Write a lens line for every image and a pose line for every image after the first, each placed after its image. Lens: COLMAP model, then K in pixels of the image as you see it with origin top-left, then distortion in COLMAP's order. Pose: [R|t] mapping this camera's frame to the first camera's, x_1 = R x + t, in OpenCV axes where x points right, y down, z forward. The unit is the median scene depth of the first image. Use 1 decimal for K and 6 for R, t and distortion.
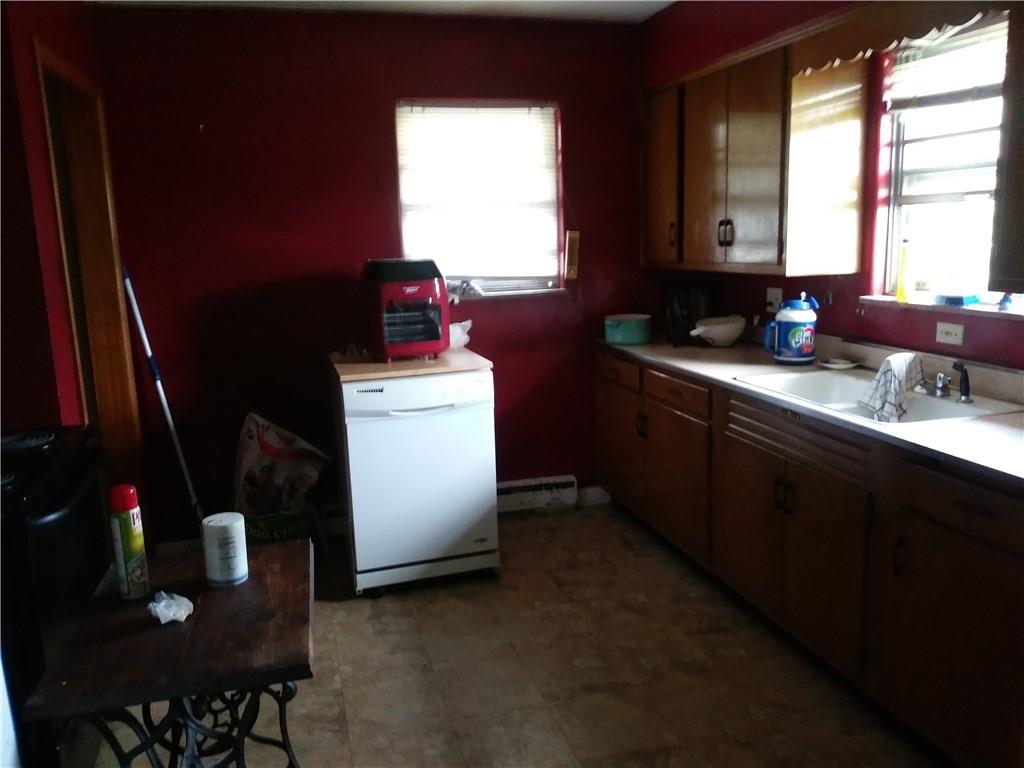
lens RADIAL K [[828.2, 0, 512.0], [0, 828.2, 384.0], [0, 0, 1]] dist [0.109850, -0.234293]
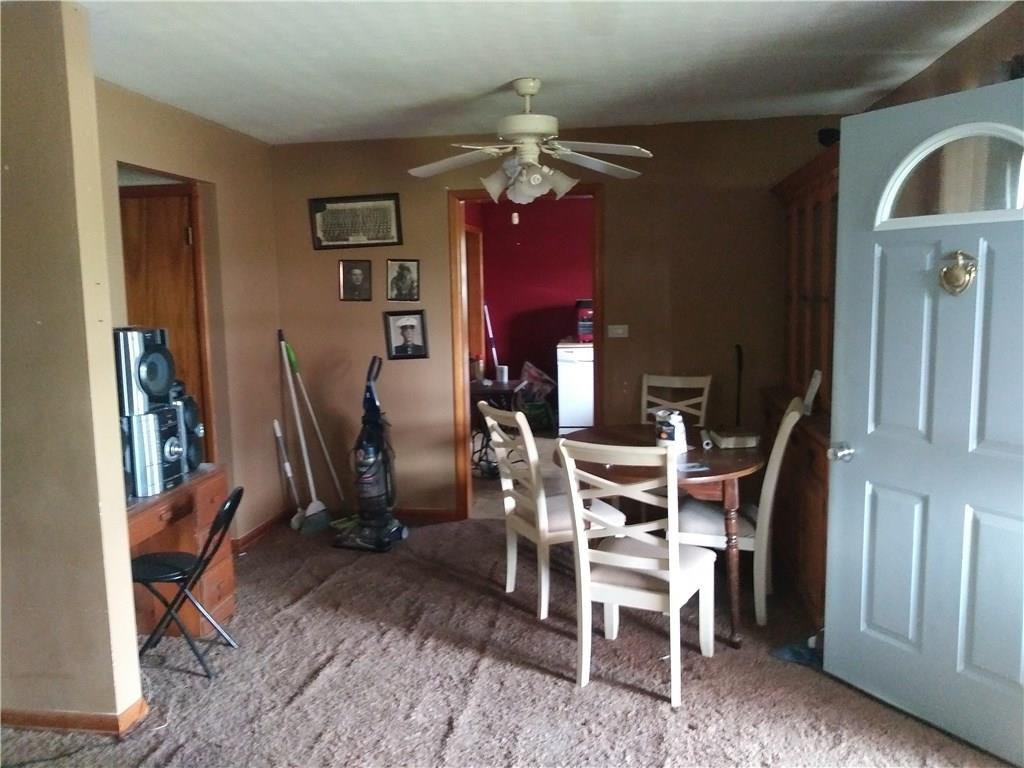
lens RADIAL K [[828.2, 0, 512.0], [0, 828.2, 384.0], [0, 0, 1]] dist [0.109850, -0.234293]
pose [[0.921432, 0.068694, -0.382419, 0.583776], [-0.085901, 0.995908, -0.028083, 0.173834], [0.378925, 0.058727, 0.923562, -1.257795]]
